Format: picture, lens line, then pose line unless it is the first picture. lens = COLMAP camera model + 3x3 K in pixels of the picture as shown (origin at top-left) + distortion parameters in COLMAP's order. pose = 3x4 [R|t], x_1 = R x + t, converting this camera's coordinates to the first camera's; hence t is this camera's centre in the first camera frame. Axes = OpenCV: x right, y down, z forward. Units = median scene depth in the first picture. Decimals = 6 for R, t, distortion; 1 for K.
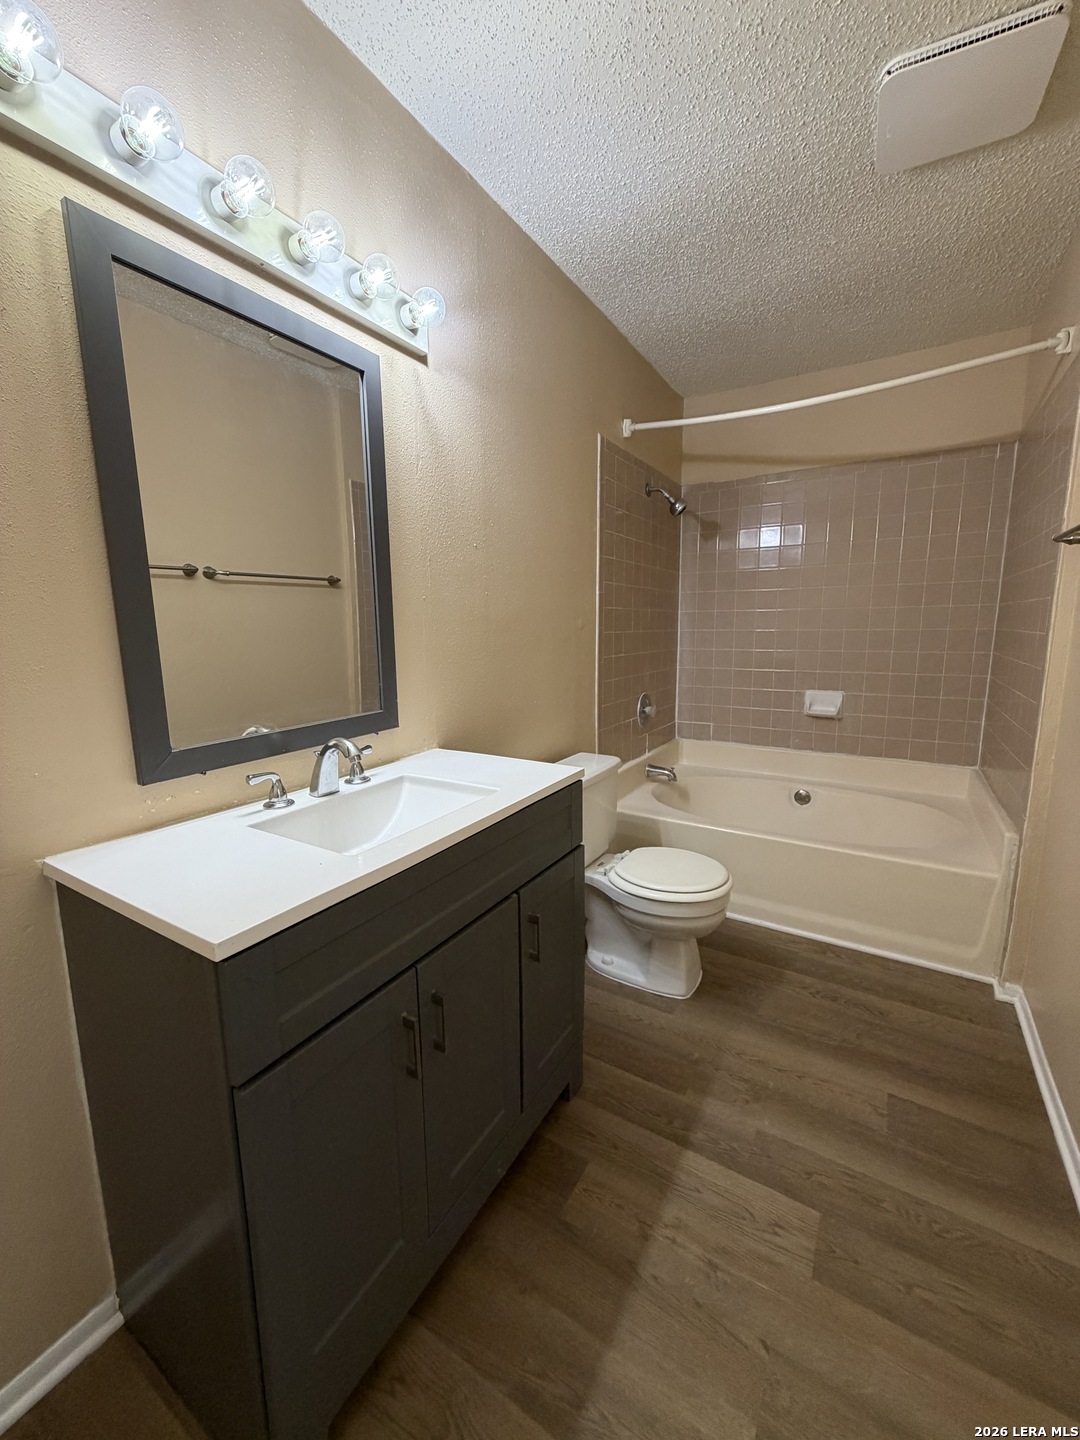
lens RADIAL K [[578.6, 0, 537.5], [0, 578.6, 722.7], [0, 0, 1]] dist [0.003214, -0.000489]
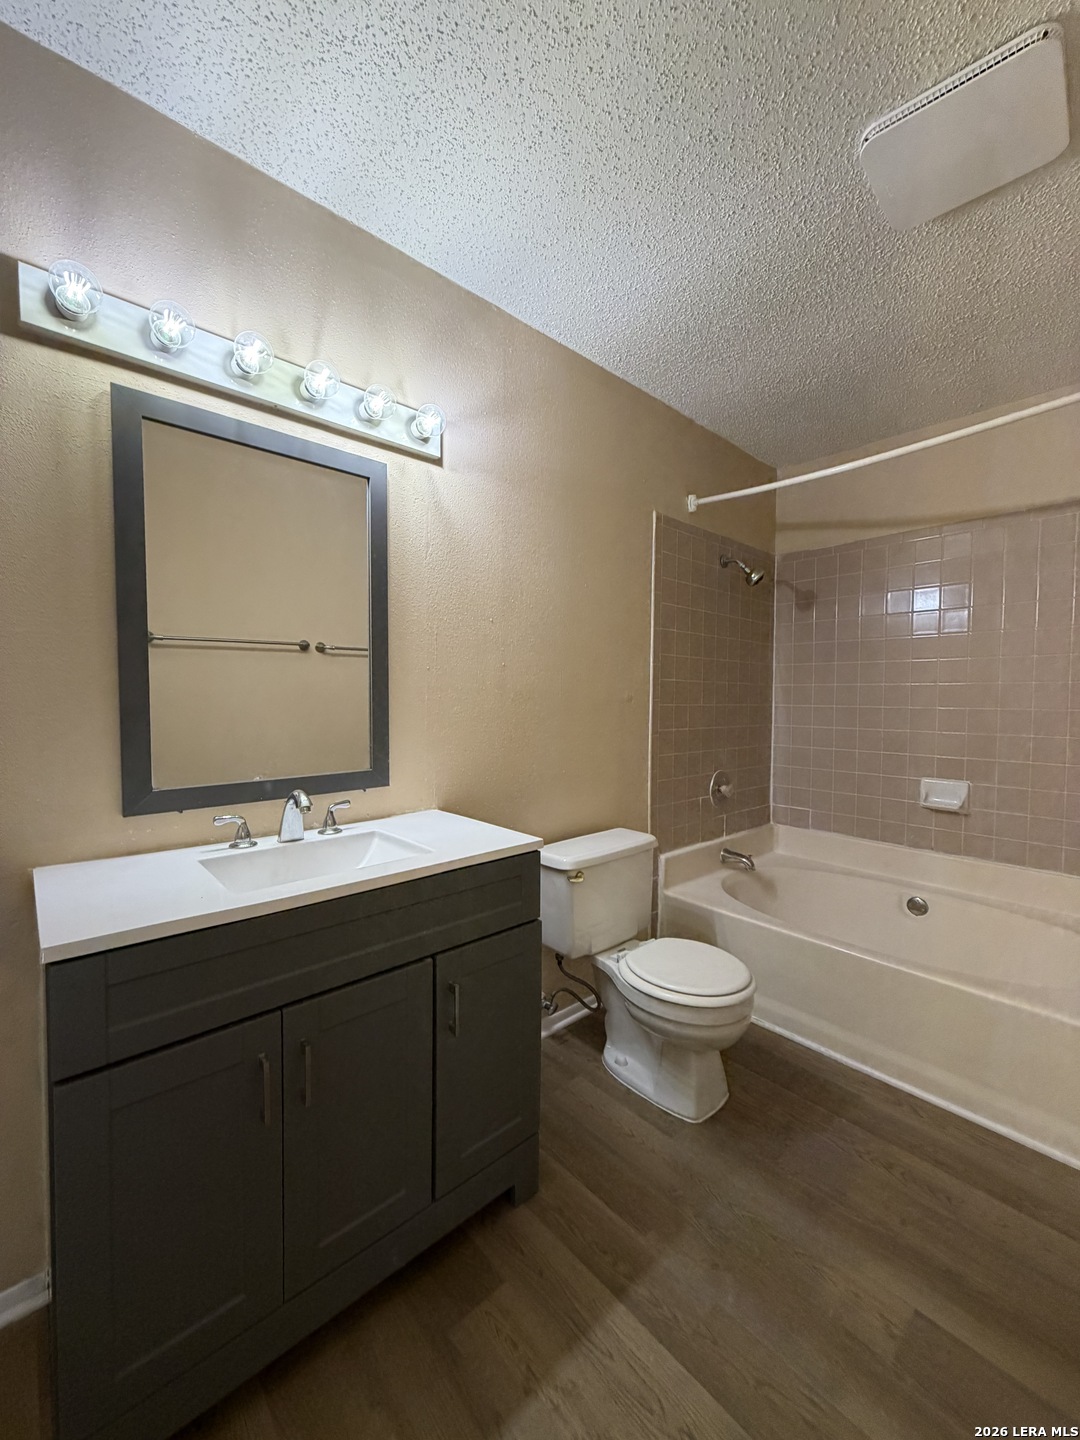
lens RADIAL K [[578.6, 0, 533.1], [0, 578.6, 722.0], [0, 0, 1]] dist [0.003214, -0.000489]
pose [[0.957965, 0.030033, -0.285308, 0.326373], [-0.065405, 0.991179, -0.115270, -0.003336], [0.279329, 0.129085, 0.951479, 0.038414]]
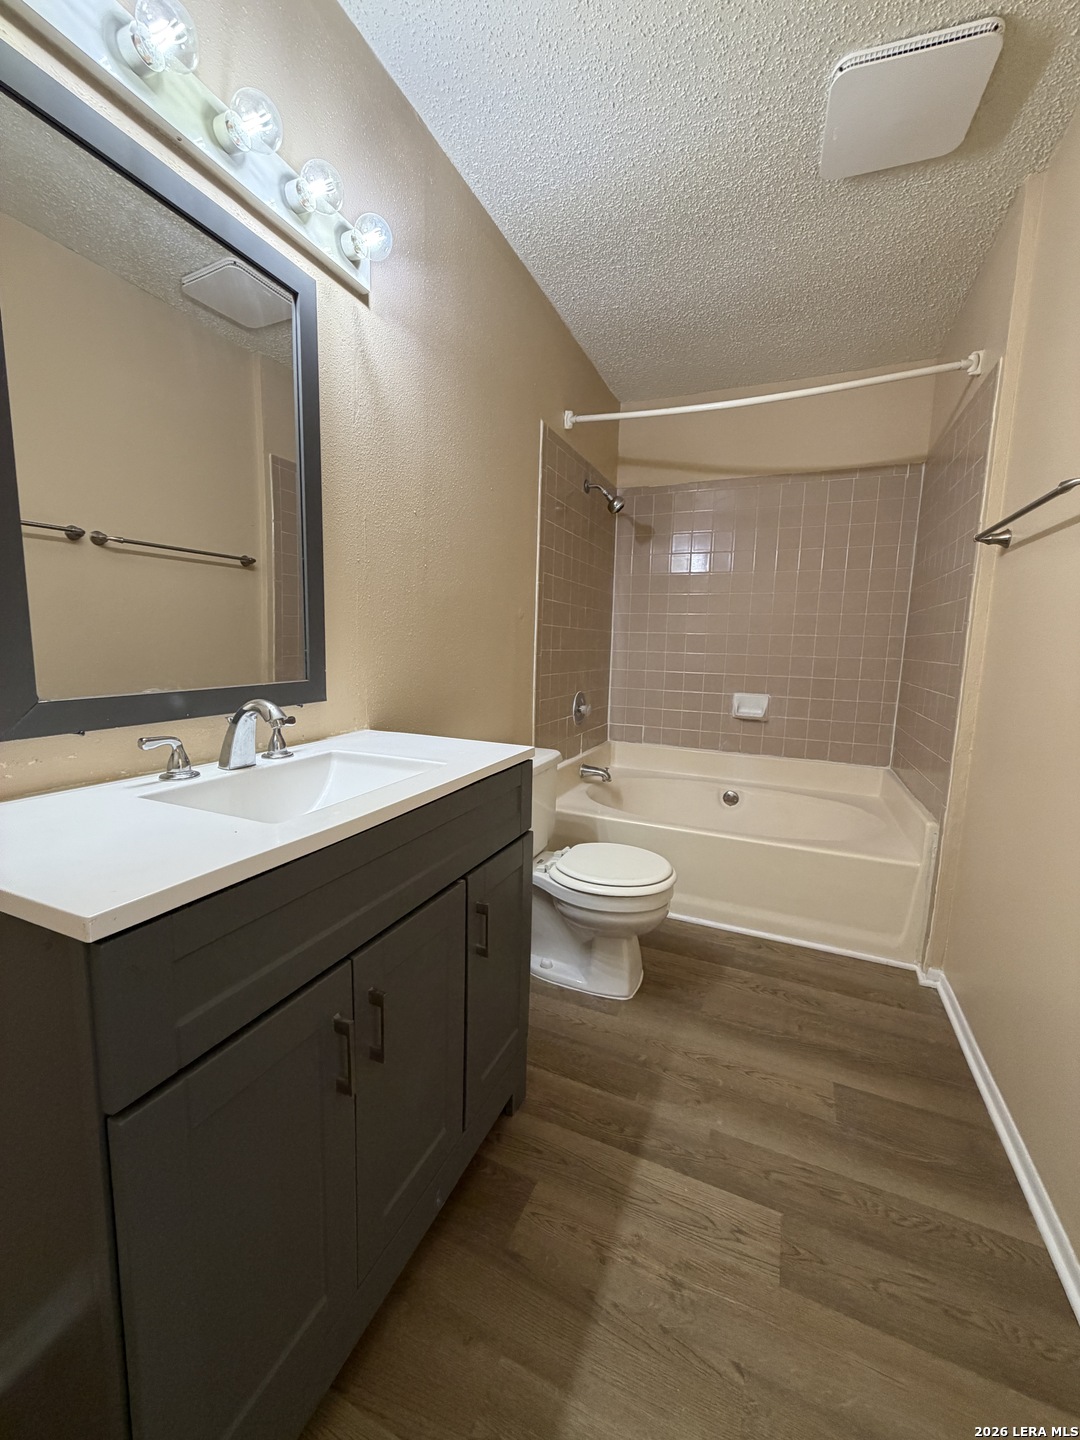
lens RADIAL K [[578.6, 0, 539.2], [0, 578.6, 721.8], [0, 0, 1]] dist [0.003214, -0.000489]
pose [[0.989986, 0.017561, 0.140071, -0.041250], [-0.013323, 0.999426, -0.031135, 0.064794], [-0.140537, 0.028957, 0.989652, 0.078717]]
